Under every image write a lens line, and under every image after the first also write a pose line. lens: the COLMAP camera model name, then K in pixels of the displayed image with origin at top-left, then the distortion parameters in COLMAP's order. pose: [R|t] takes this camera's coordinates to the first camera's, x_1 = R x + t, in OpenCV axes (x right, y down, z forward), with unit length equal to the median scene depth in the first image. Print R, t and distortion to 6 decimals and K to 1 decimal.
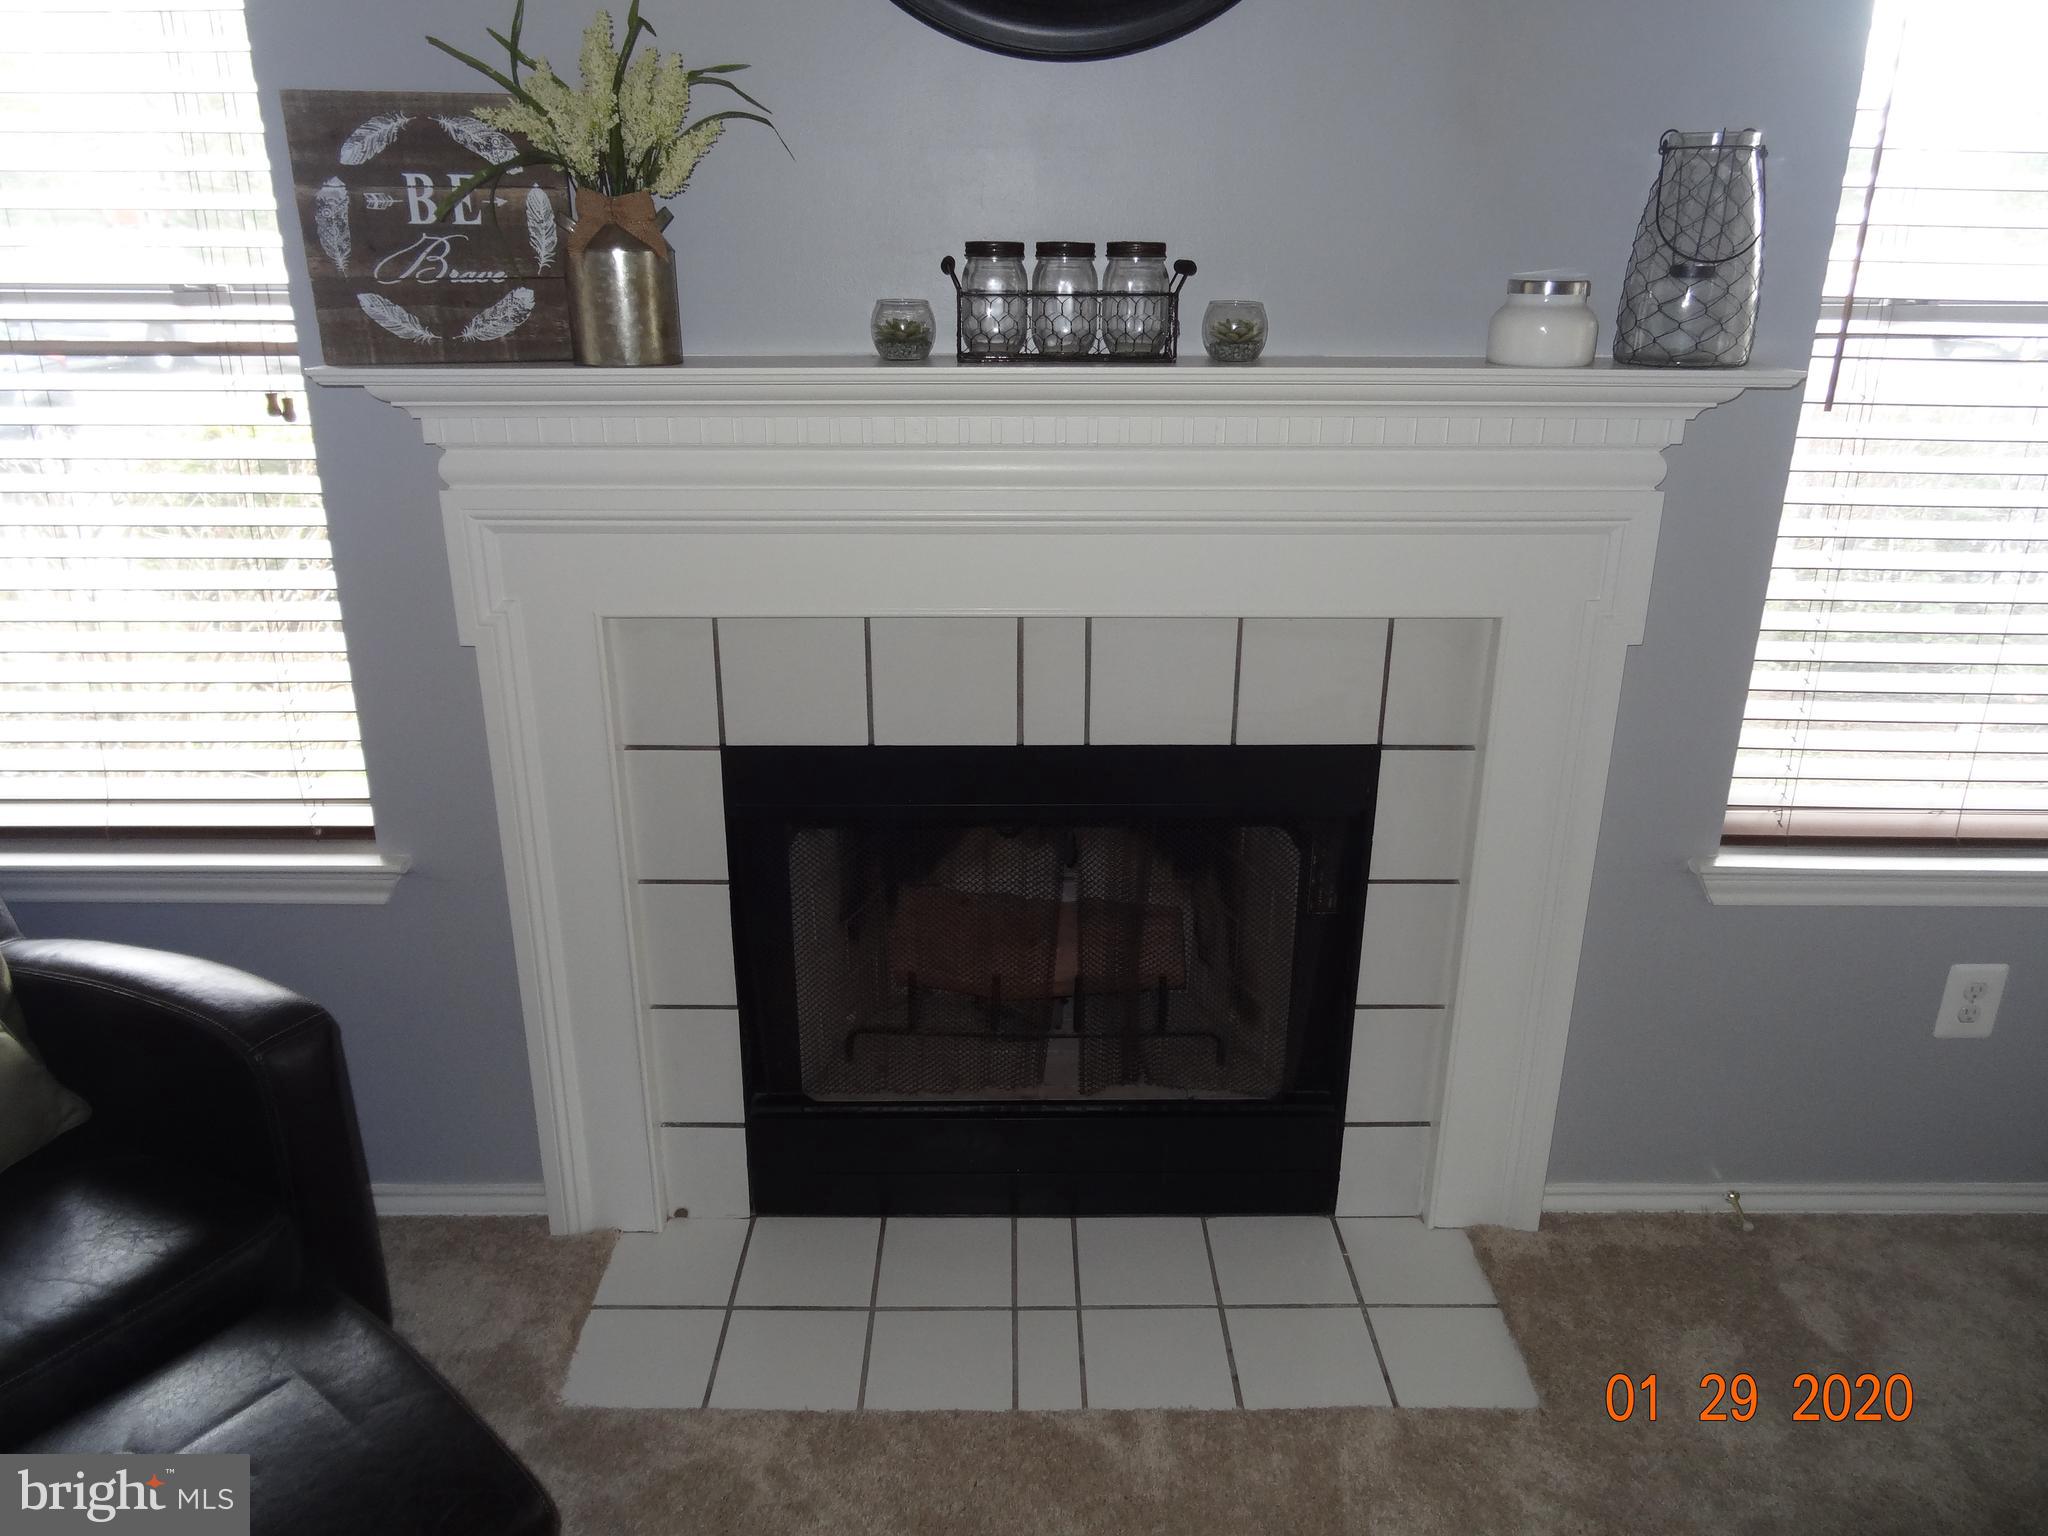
lens RADIAL K [[1410.8, 0, 1022.2], [0, 1410.8, 756.9], [0, 0, 1]] dist [-0.003379, 0.010120]
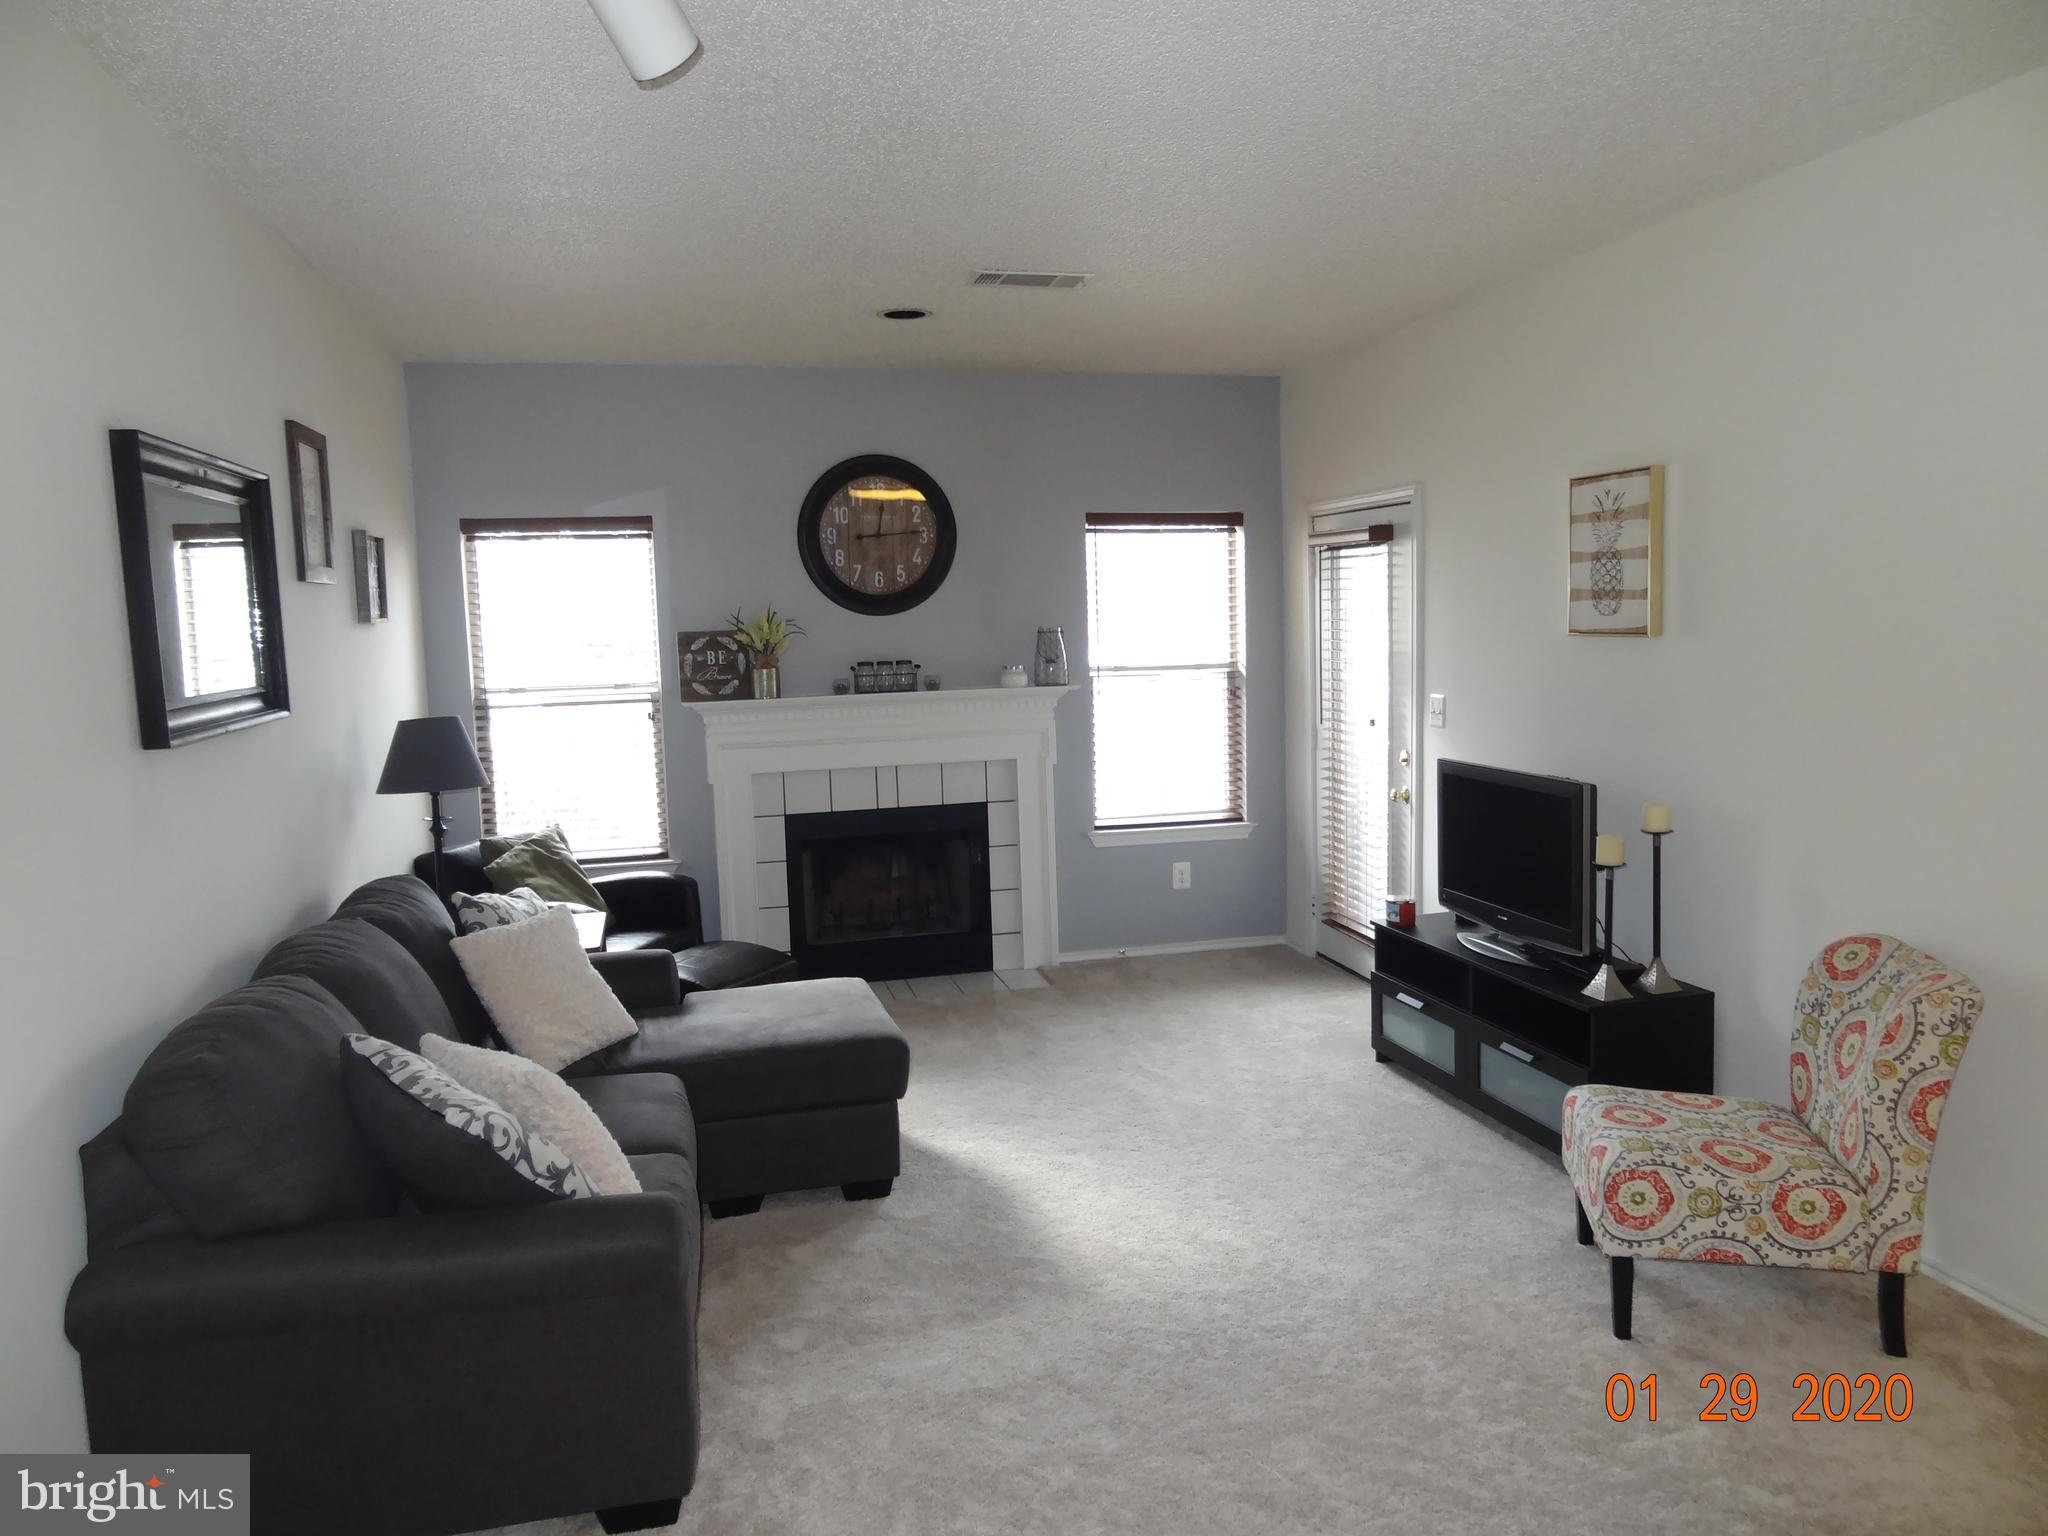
lens RADIAL K [[1424.4, 0, 985.9], [0, 1424.4, 771.7], [0, 0, 1]] dist [0.005552, 0.003883]
pose [[0.979558, -0.056498, 0.193064, -0.415931], [0.101186, 0.967880, -0.230151, 0.743084], [-0.173859, 0.244982, 0.953812, -2.352431]]
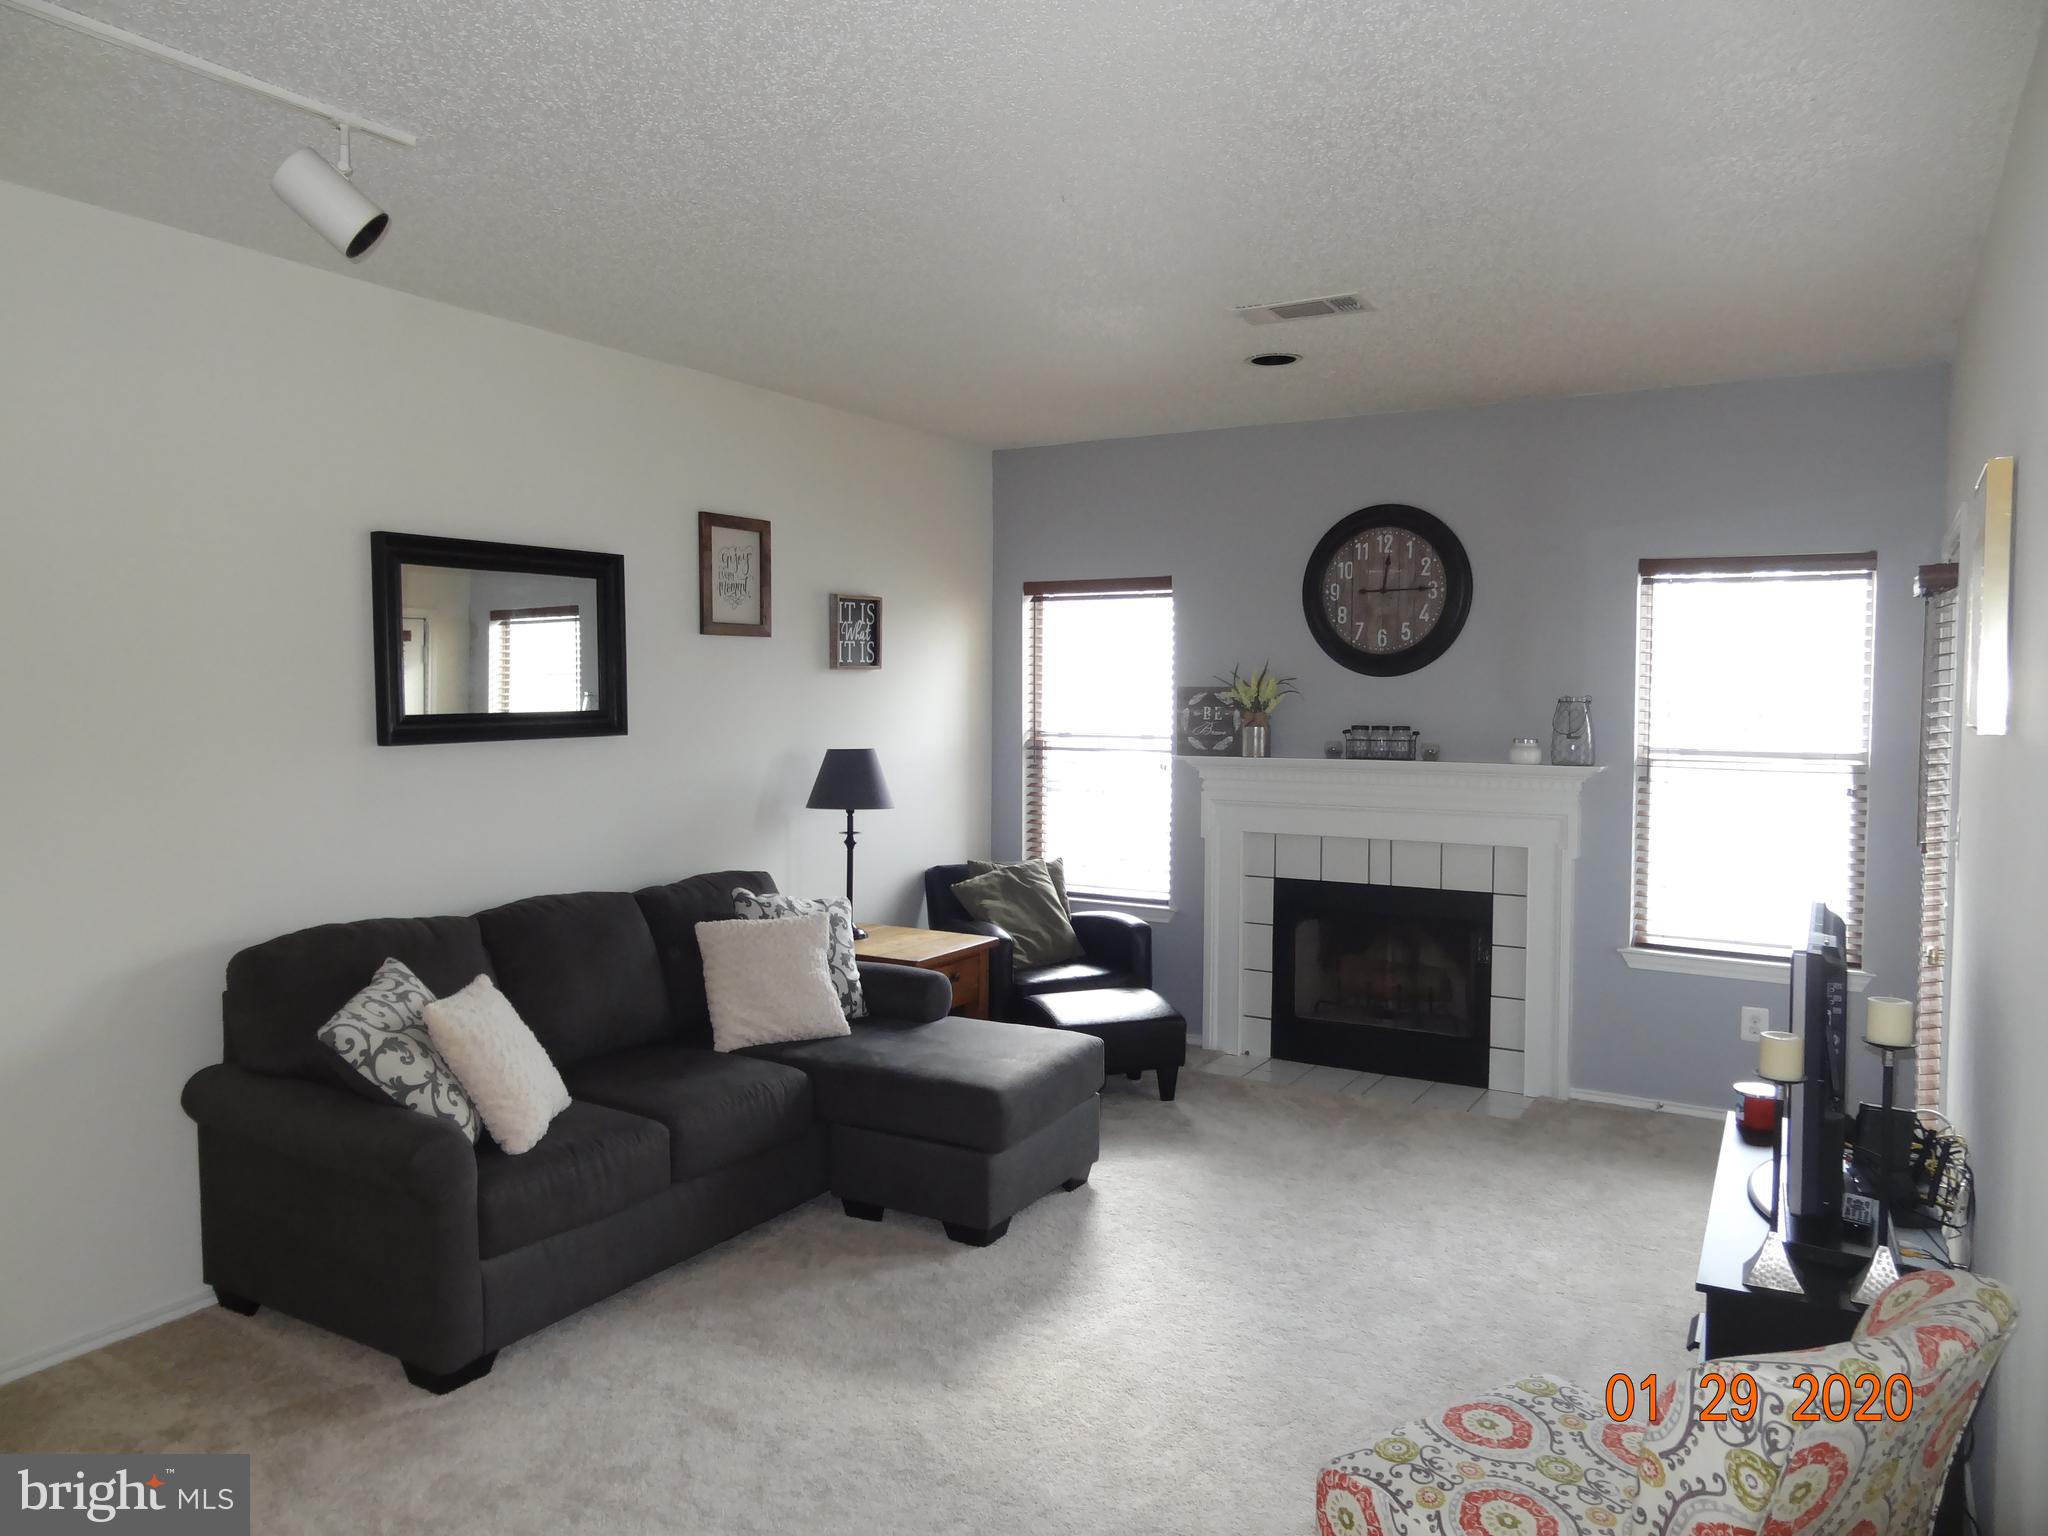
lens RADIAL K [[1410.8, 0, 1022.2], [0, 1410.8, 756.9], [0, 0, 1]] dist [-0.003379, 0.010120]
pose [[0.840119, 0.023694, -0.541884, 1.079378], [-0.184478, 0.951969, -0.244382, 0.651966], [0.510066, 0.305276, 0.804139, -2.013767]]
